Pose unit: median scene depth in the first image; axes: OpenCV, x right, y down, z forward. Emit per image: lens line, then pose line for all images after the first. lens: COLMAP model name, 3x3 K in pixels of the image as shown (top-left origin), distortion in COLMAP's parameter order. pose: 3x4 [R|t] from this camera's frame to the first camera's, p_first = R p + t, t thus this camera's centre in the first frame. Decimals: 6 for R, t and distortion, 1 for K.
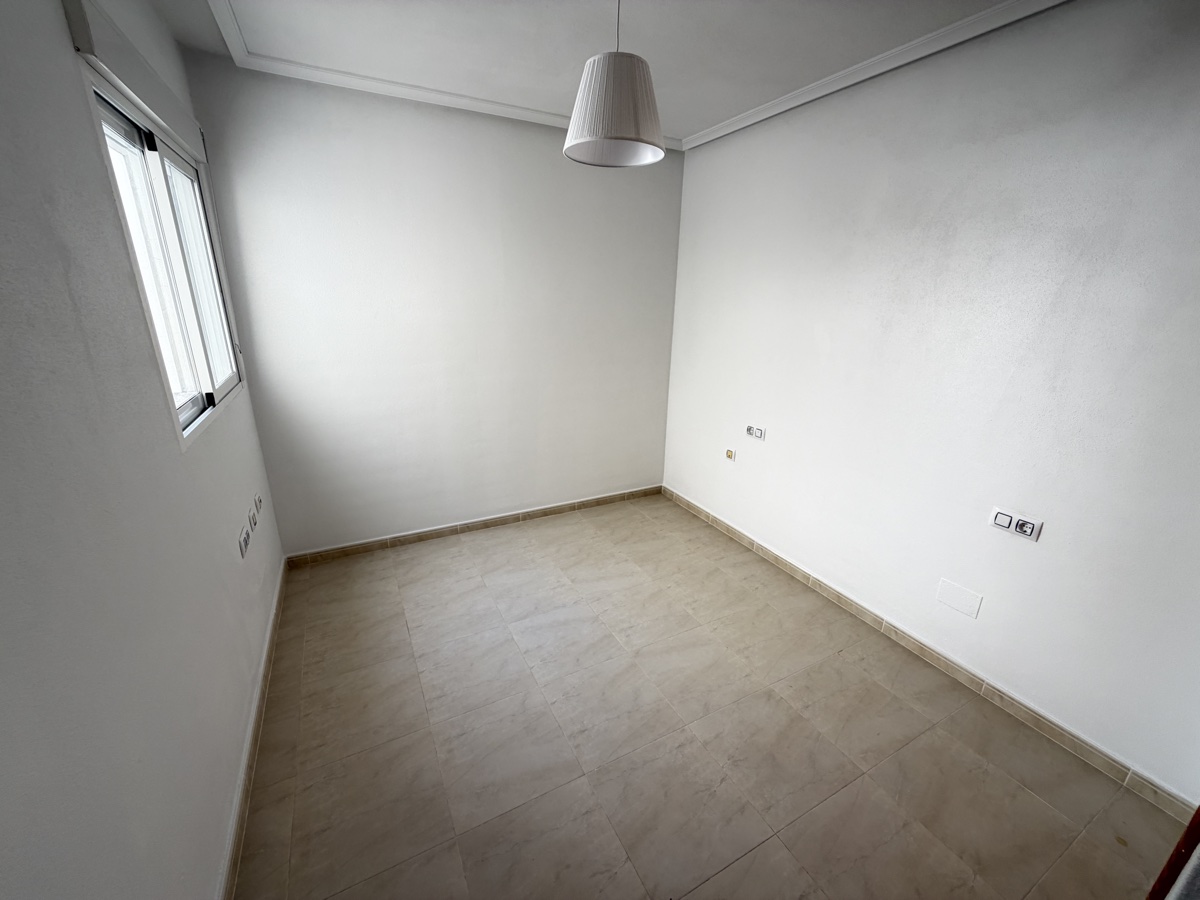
lens RADIAL K [[478.7, 0, 591.7], [0, 478.7, 449.0], [0, 0, 1]] dist [0.000264, 0.000164]
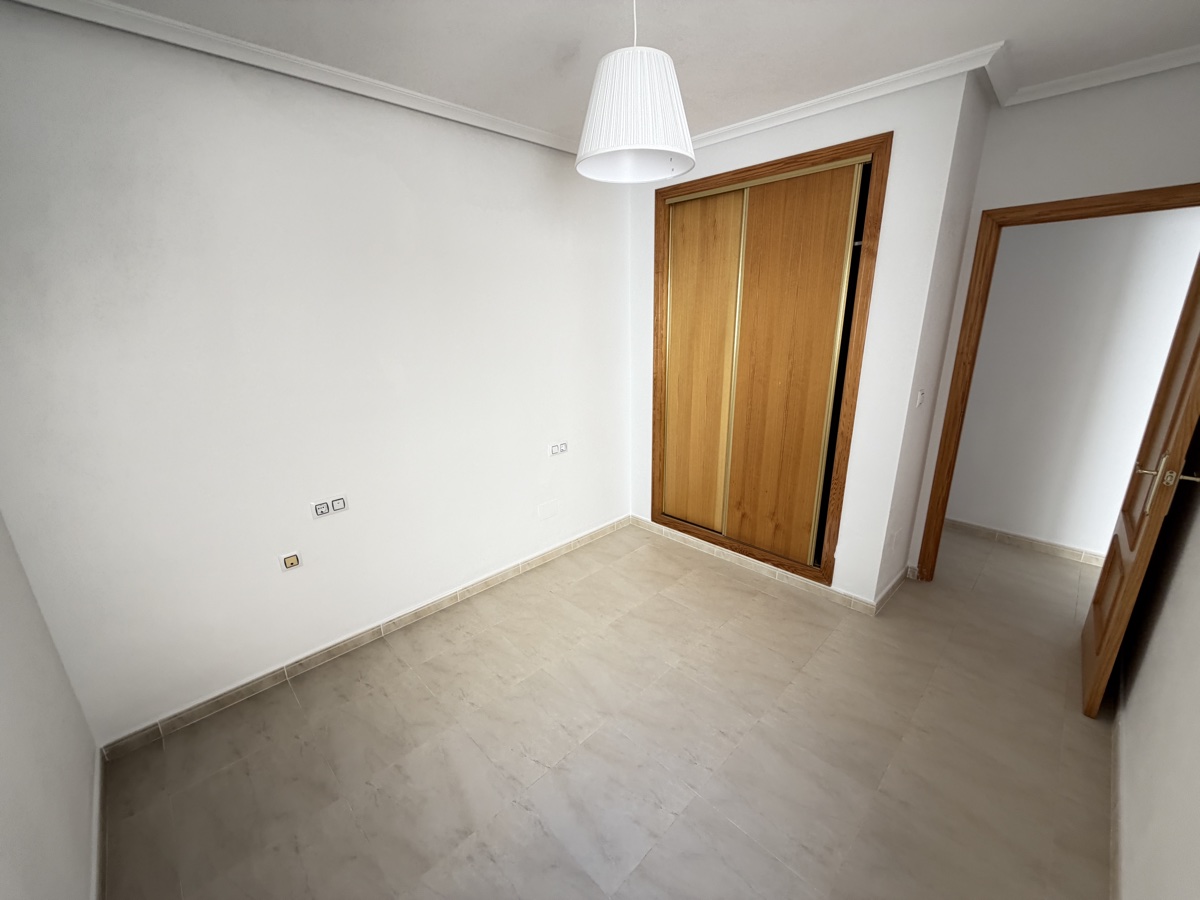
lens RADIAL K [[478.7, 0, 592.2], [0, 478.7, 453.1], [0, 0, 1]] dist [0.000264, 0.000164]
pose [[-0.292835, -0.293622, 0.909963, -0.562965], [0.298071, 0.876226, 0.378658, -0.353465], [-0.908516, 0.382119, -0.169070, 0.941875]]
